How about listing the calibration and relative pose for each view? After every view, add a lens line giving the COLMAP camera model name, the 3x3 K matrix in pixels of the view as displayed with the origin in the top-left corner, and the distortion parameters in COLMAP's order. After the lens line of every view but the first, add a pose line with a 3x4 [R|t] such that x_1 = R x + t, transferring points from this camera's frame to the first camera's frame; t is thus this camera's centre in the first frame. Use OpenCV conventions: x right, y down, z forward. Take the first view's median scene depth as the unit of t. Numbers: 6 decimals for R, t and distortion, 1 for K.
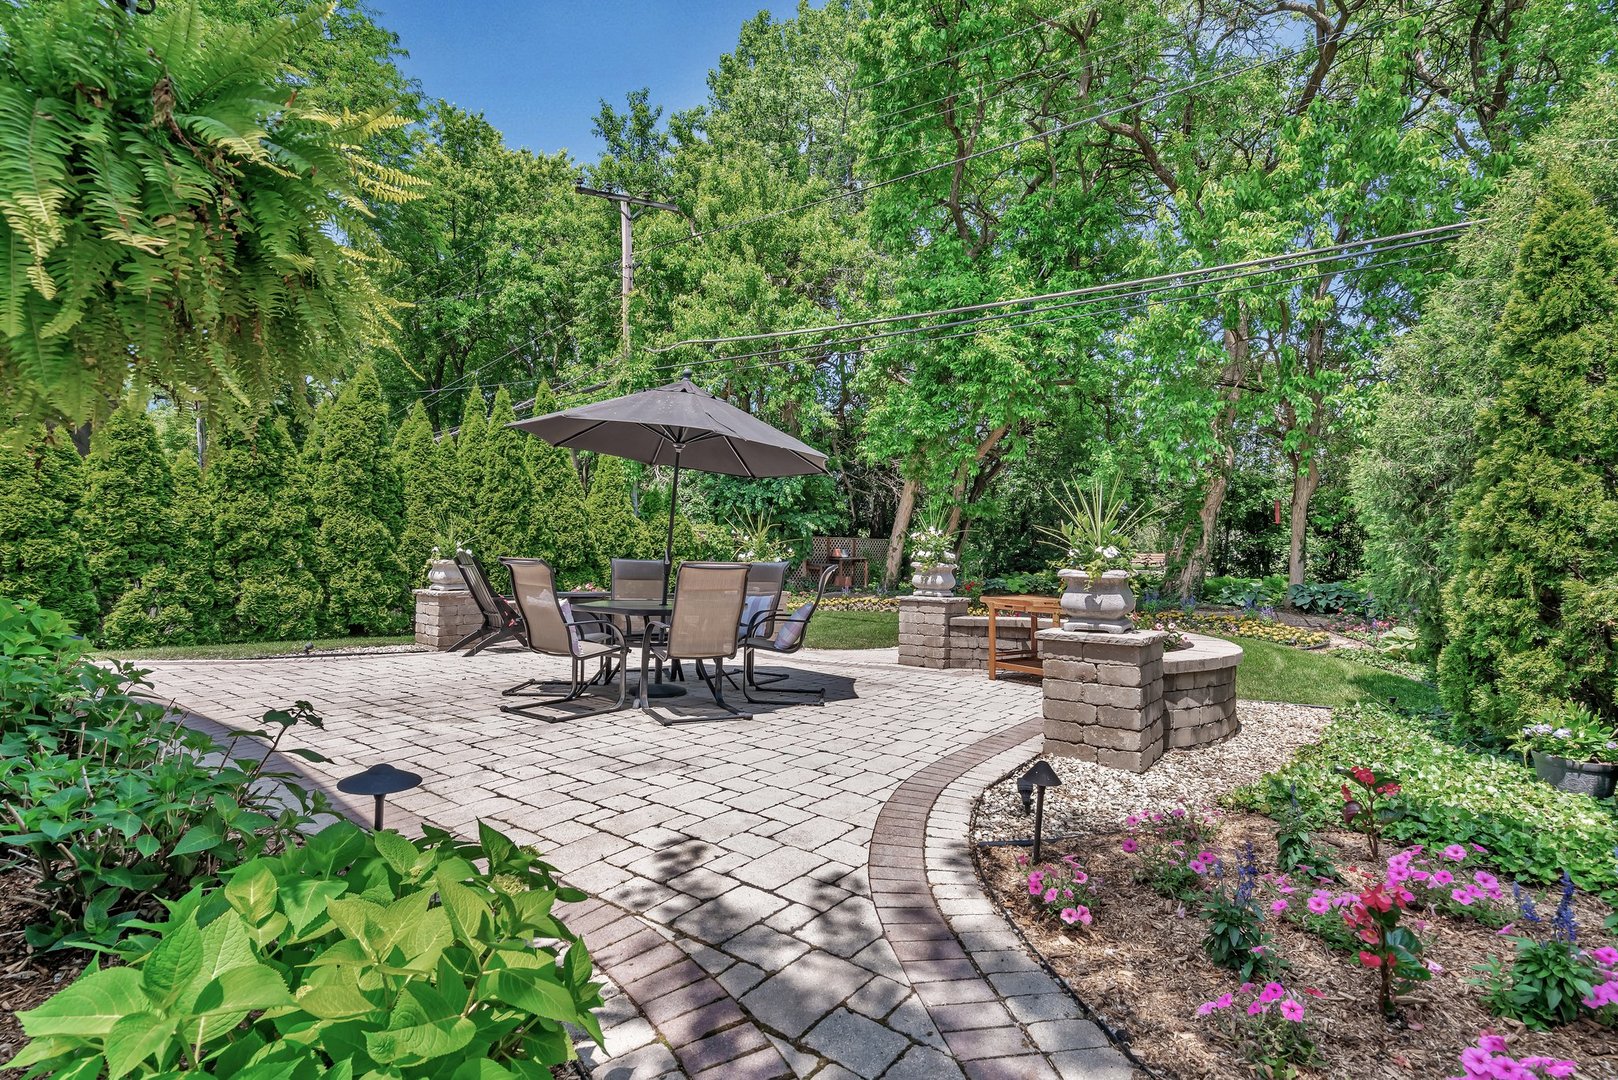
lens RADIAL K [[754.5, 0, 809.0], [0, 754.5, 540.0], [0, 0, 1]] dist [-0.017567, 0.017252]
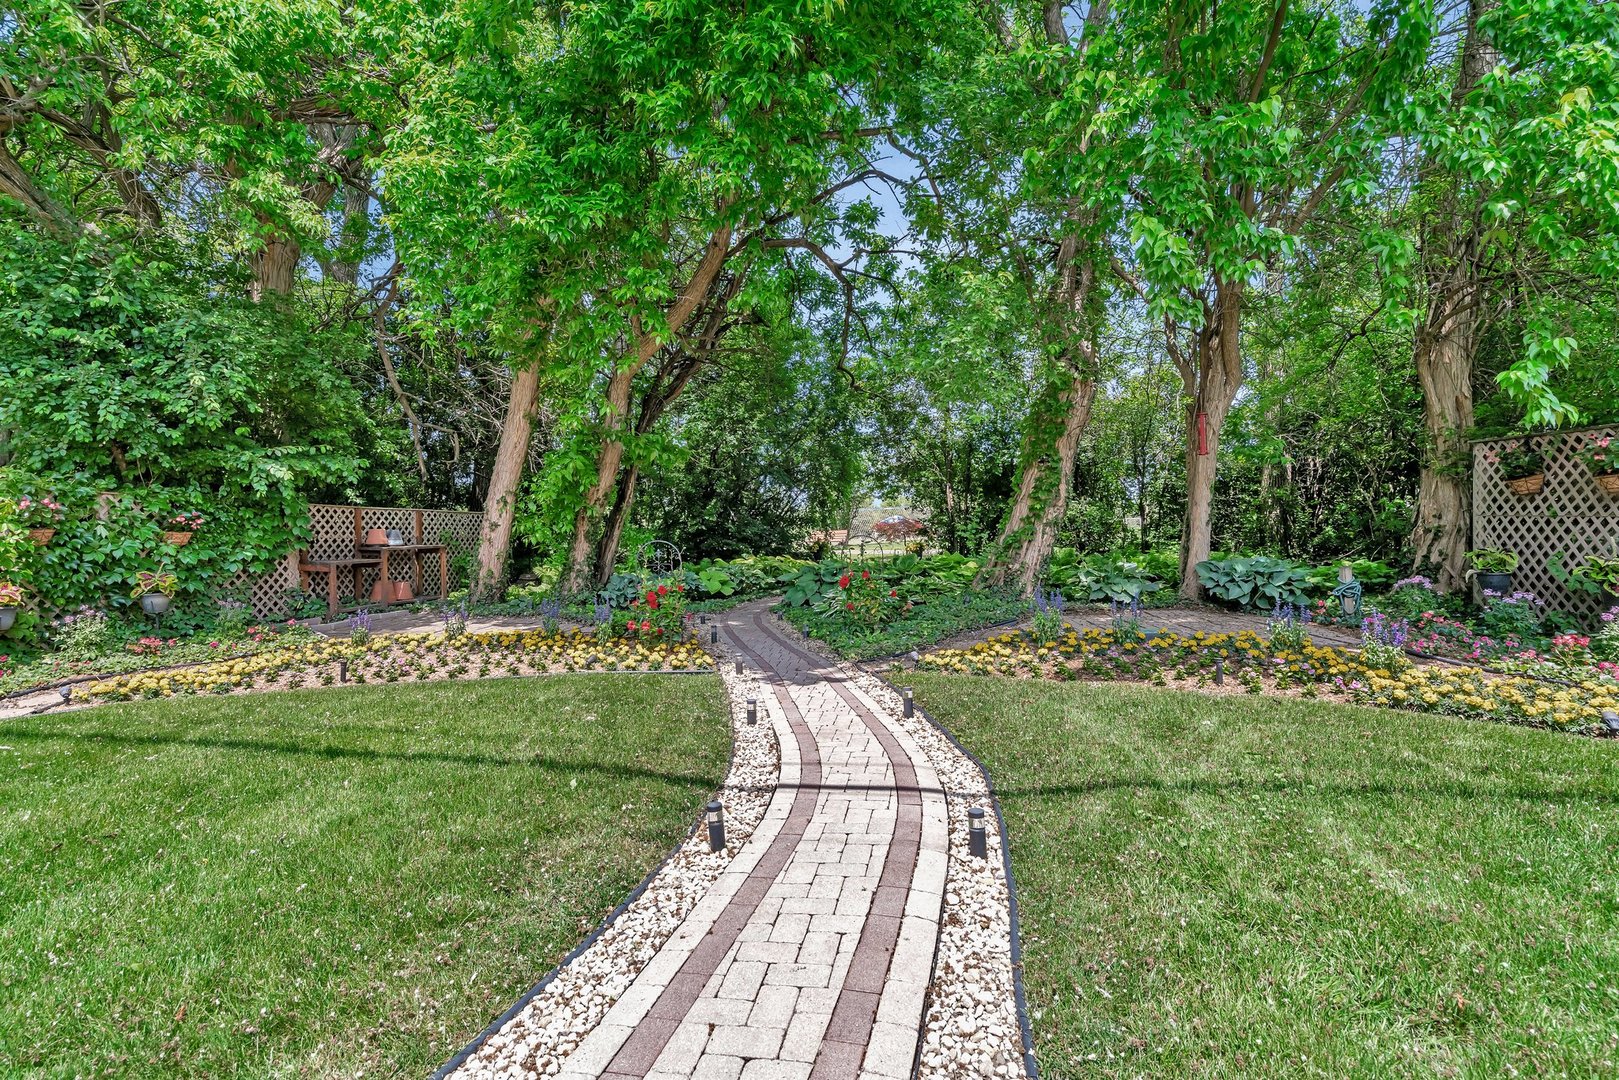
lens RADIAL K [[755.0, 0, 809.5], [0, 755.0, 540.0], [0, 0, 1]] dist [-0.017567, 0.017252]
pose [[0.888047, -0.026322, 0.458999, 0.072881], [0.021578, 0.999646, 0.015578, 0.019684], [-0.459247, -0.003930, 0.888300, 0.464657]]
